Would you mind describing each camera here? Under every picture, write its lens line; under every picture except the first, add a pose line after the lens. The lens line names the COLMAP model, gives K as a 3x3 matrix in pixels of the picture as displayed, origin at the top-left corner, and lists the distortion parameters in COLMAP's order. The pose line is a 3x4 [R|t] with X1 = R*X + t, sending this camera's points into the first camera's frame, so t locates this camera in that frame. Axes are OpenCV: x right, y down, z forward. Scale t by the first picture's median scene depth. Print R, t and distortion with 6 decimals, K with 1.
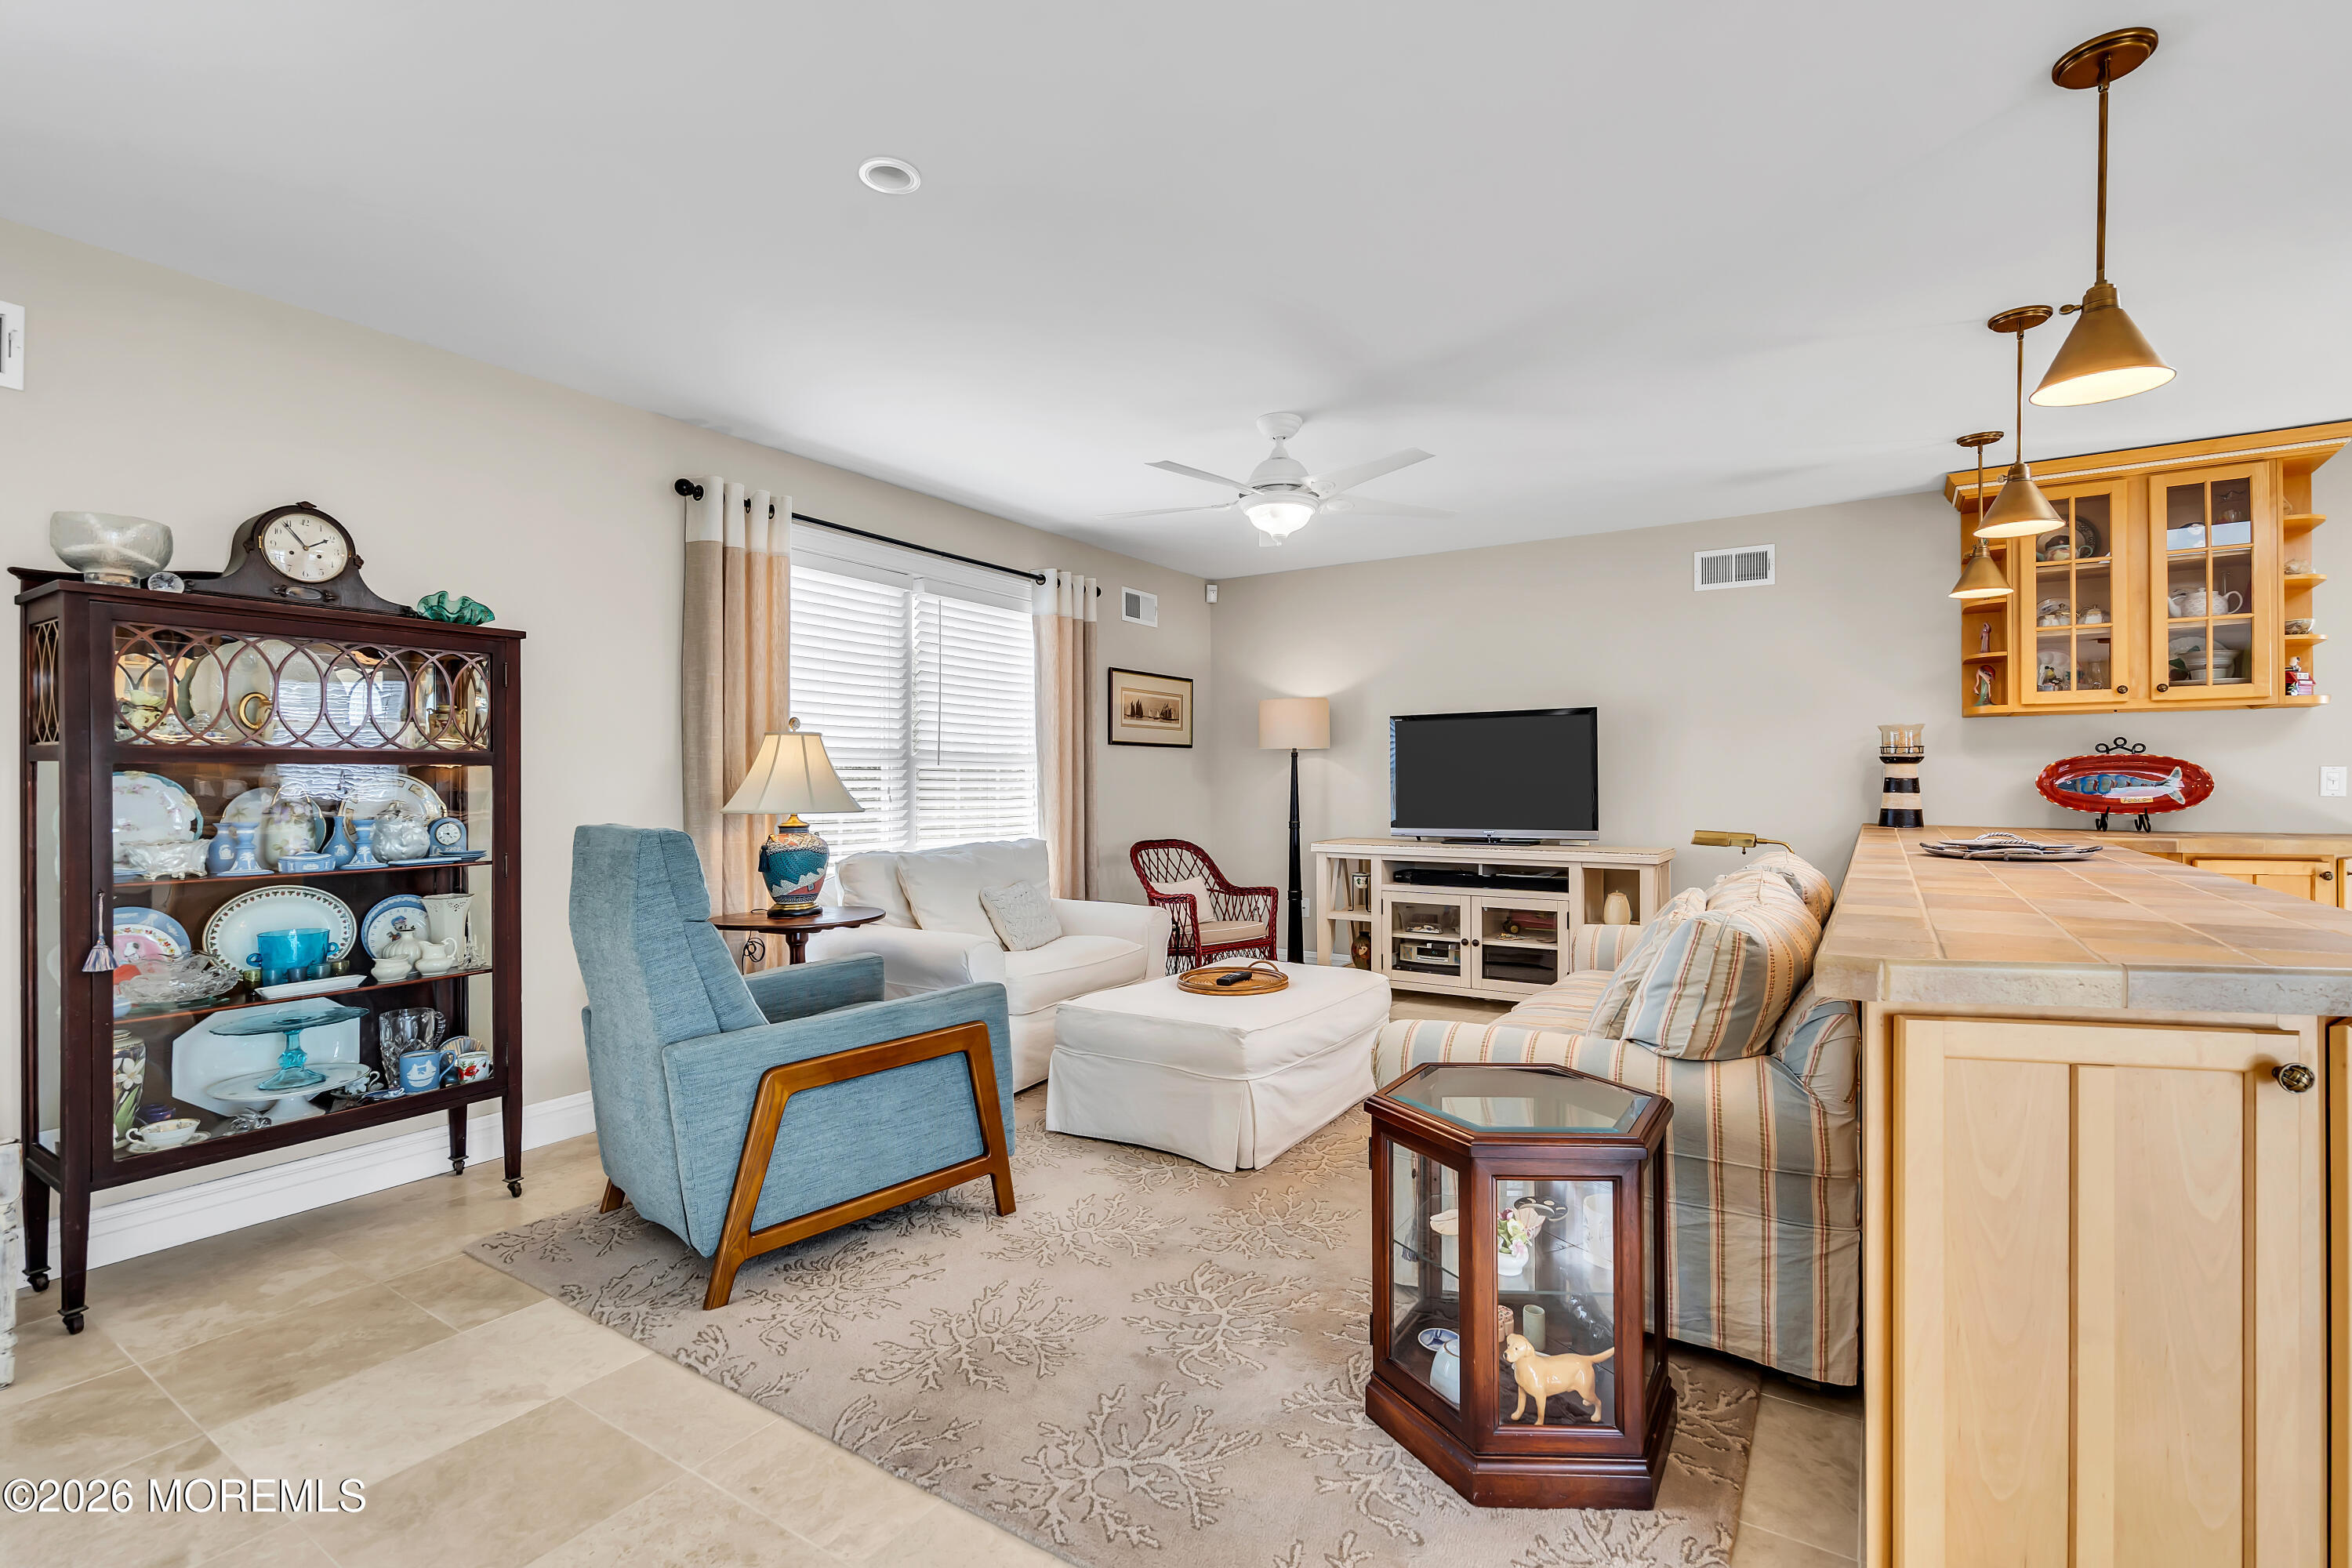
lens RADIAL K [[1067.9, 0, 1175.8], [0, 1067.9, 778.1], [0, 0, 1]] dist [-0.007125, 0.003425]
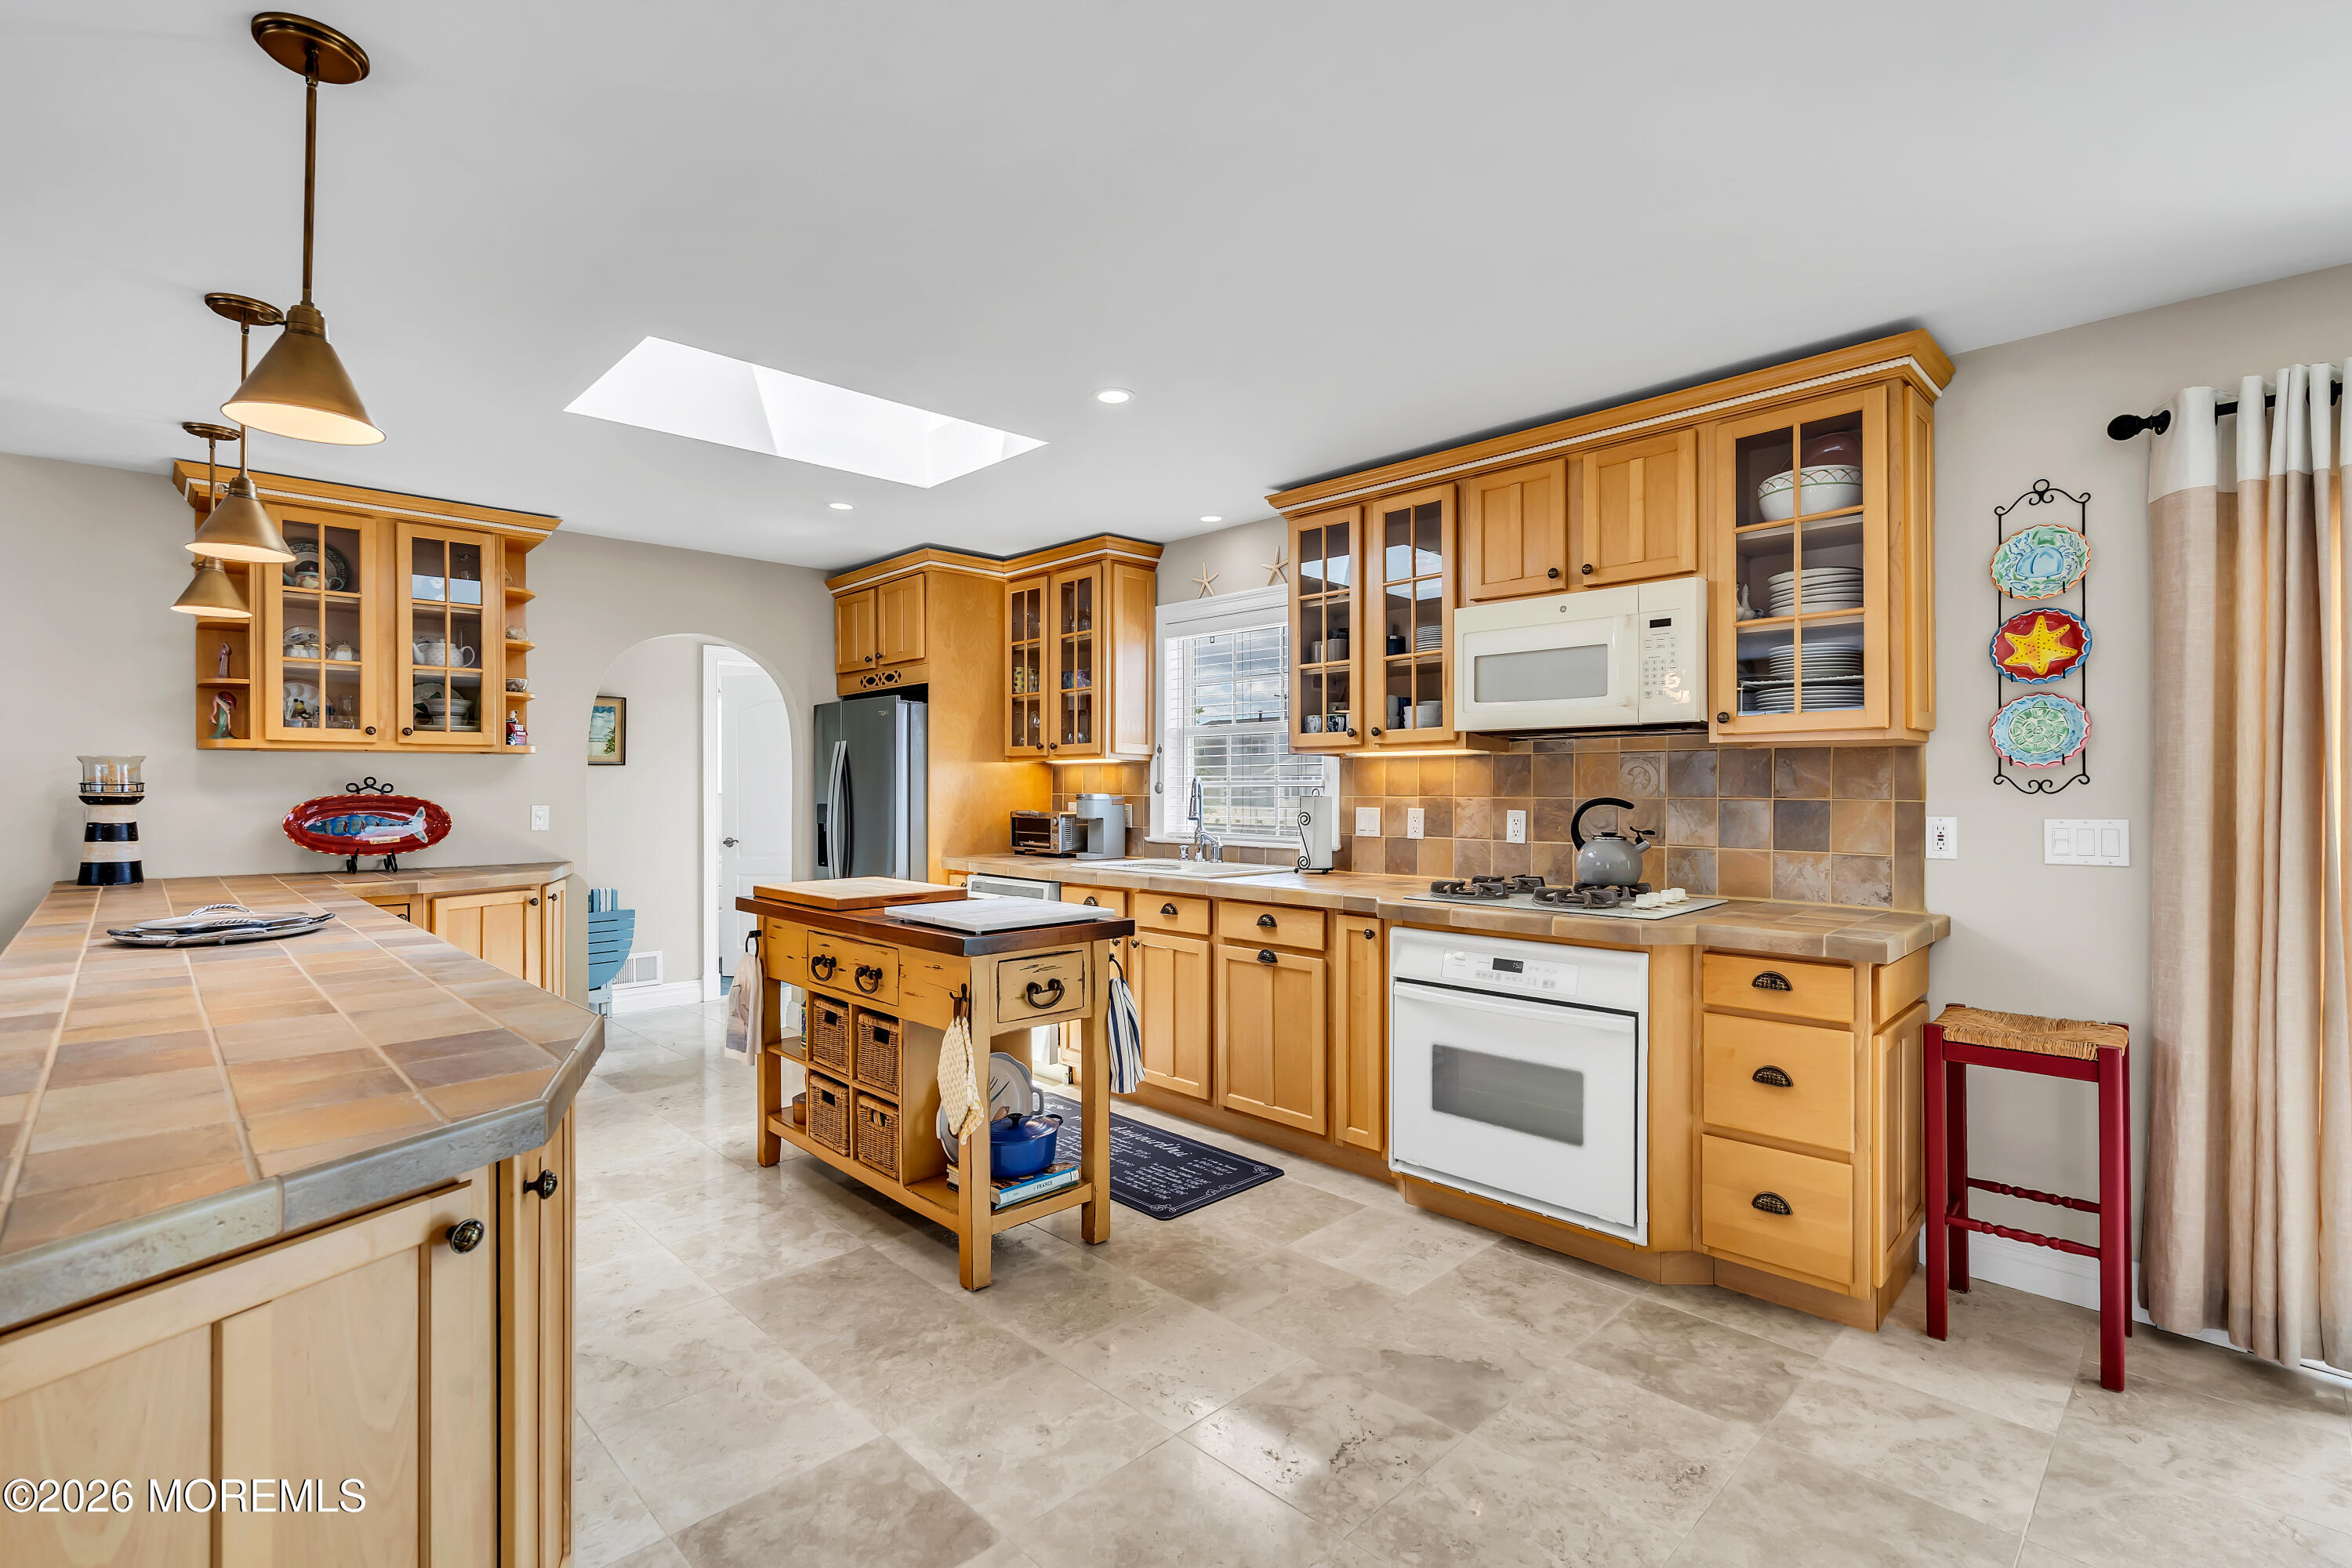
lens RADIAL K [[1067.9, 0, 1181.2], [0, 1067.9, 786.1], [0, 0, 1]] dist [-0.007125, 0.003425]
pose [[0.208367, 0.000066, 0.978051, 0.079449], [-0.002087, 0.999998, 0.000377, -0.034718], [-0.978049, -0.002120, 0.208366, 0.056764]]
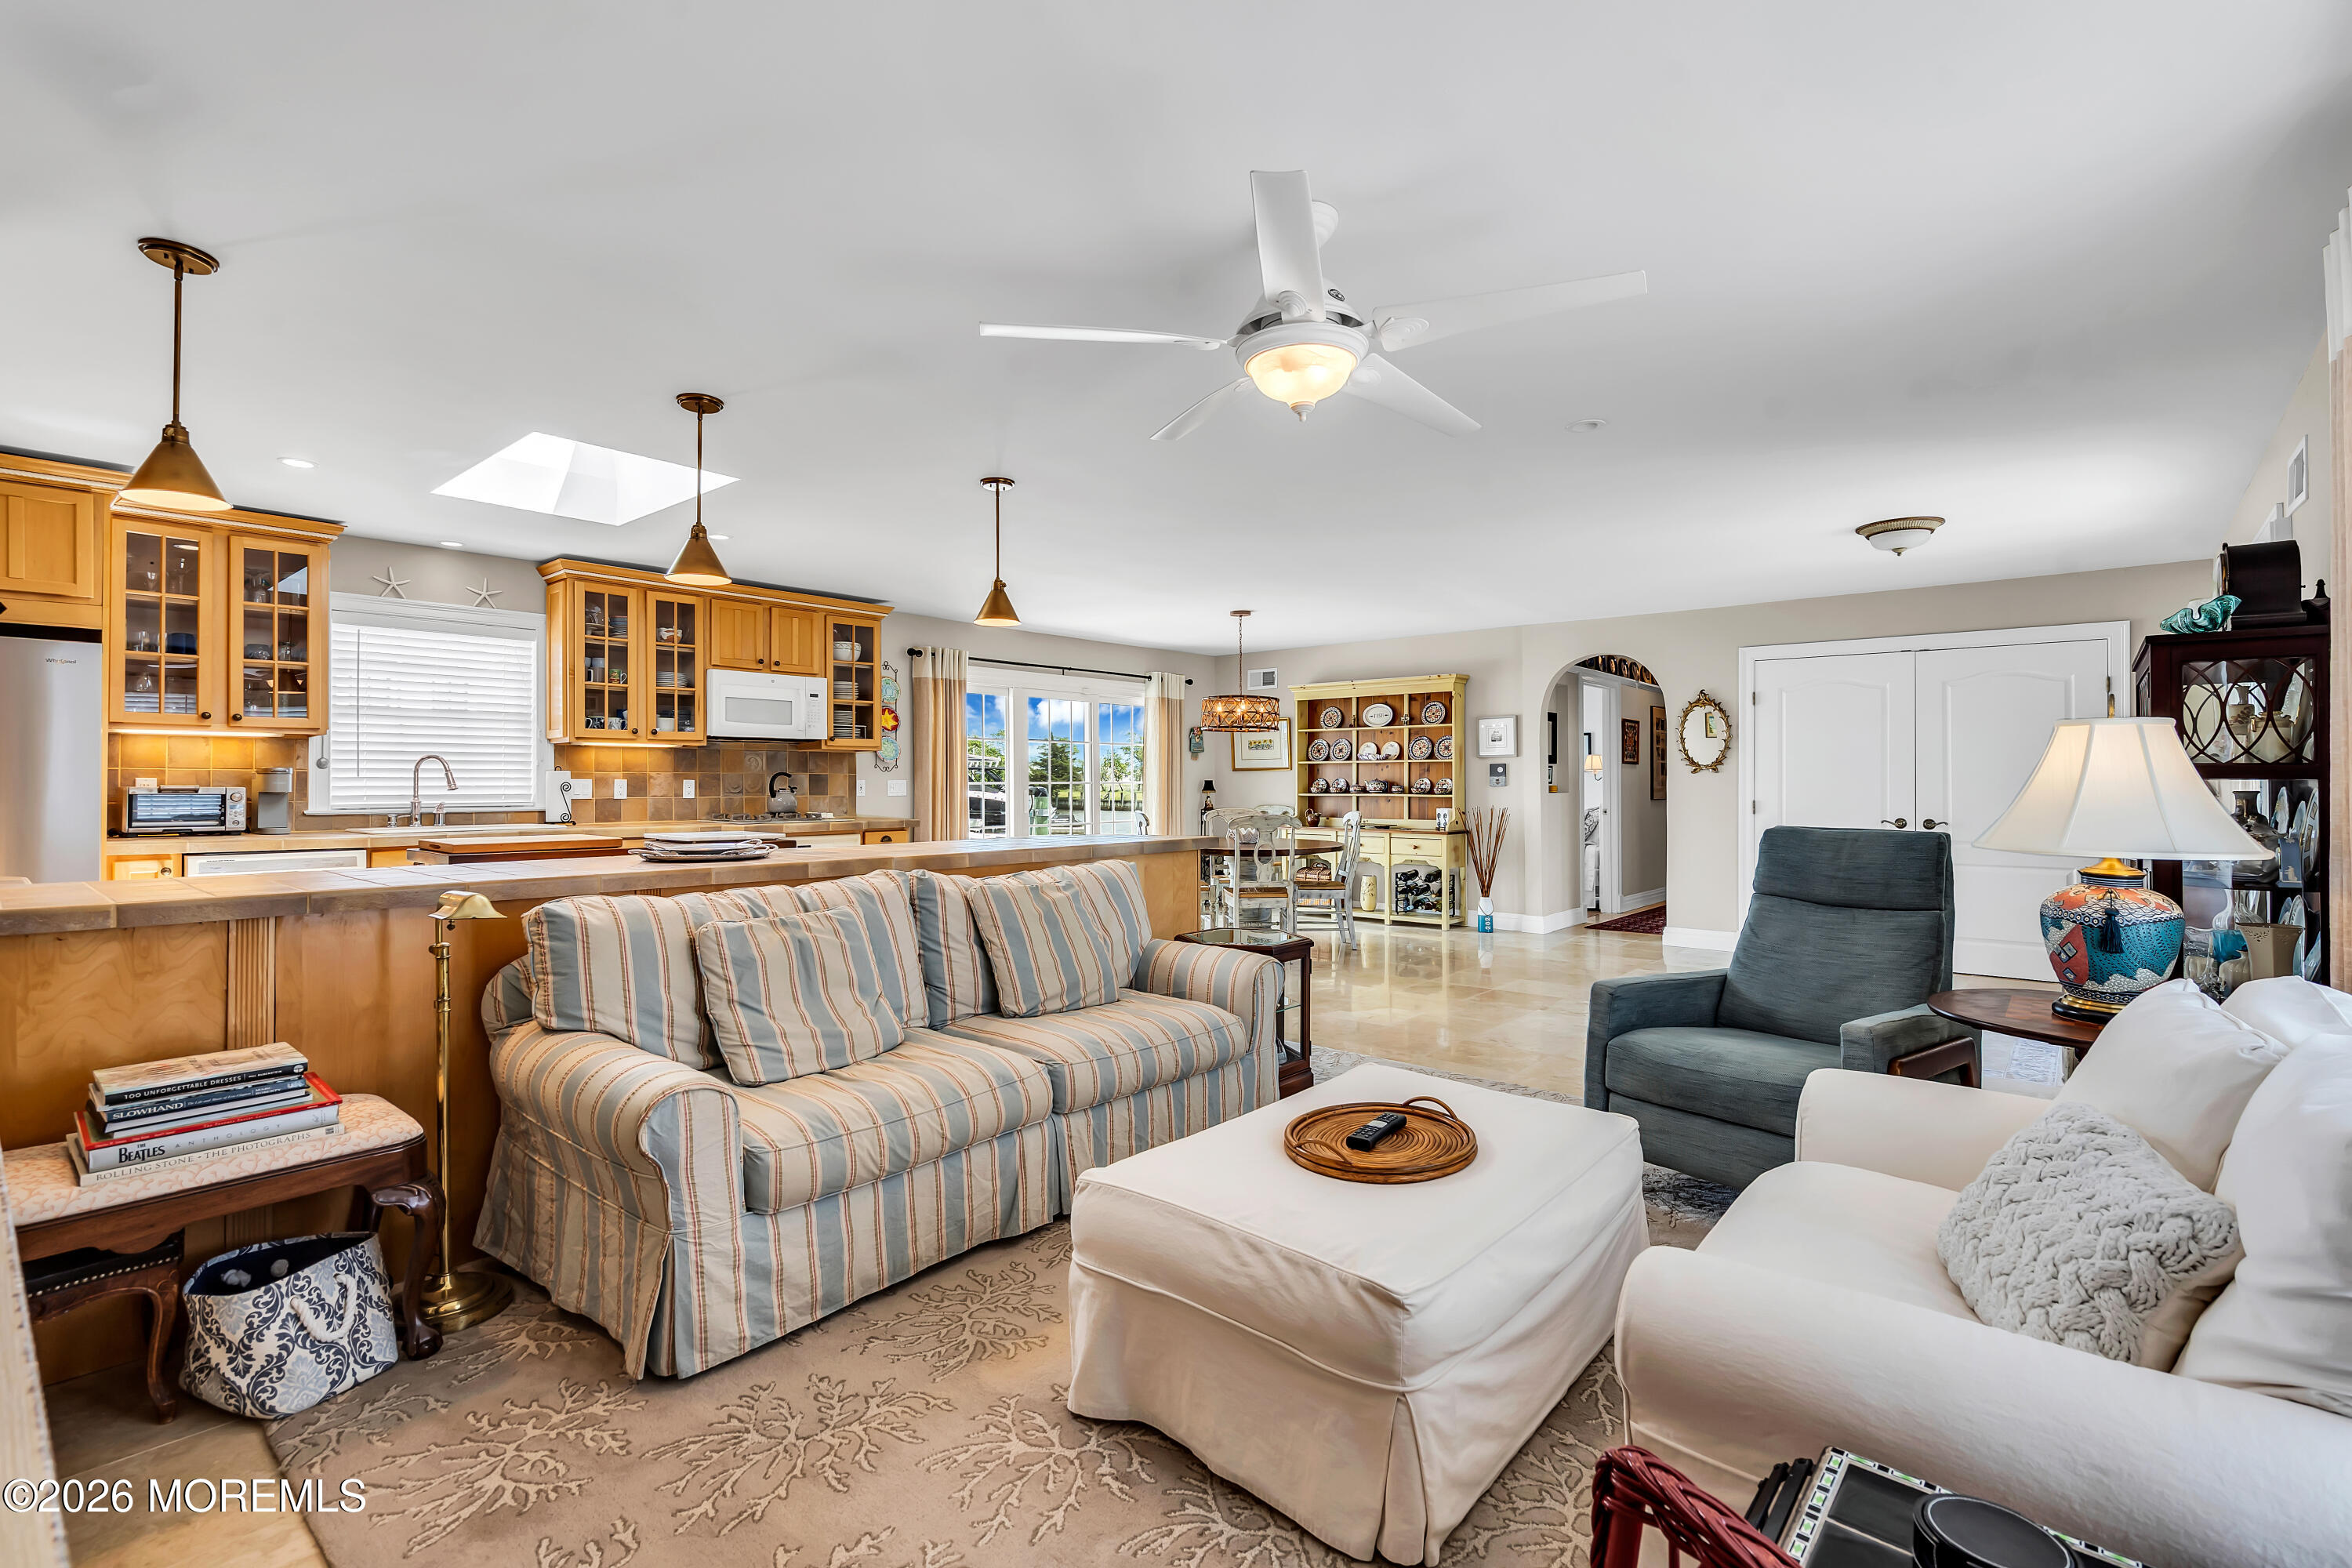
lens RADIAL K [[1067.9, 0, 1182.6], [0, 1067.9, 771.0], [0, 0, 1]] dist [-0.007125, 0.003425]
pose [[-0.992596, 0.001315, 0.121455, 0.087883], [-0.000439, 0.999896, -0.014409, -0.003695], [-0.121461, -0.014355, -0.992492, 1.536920]]
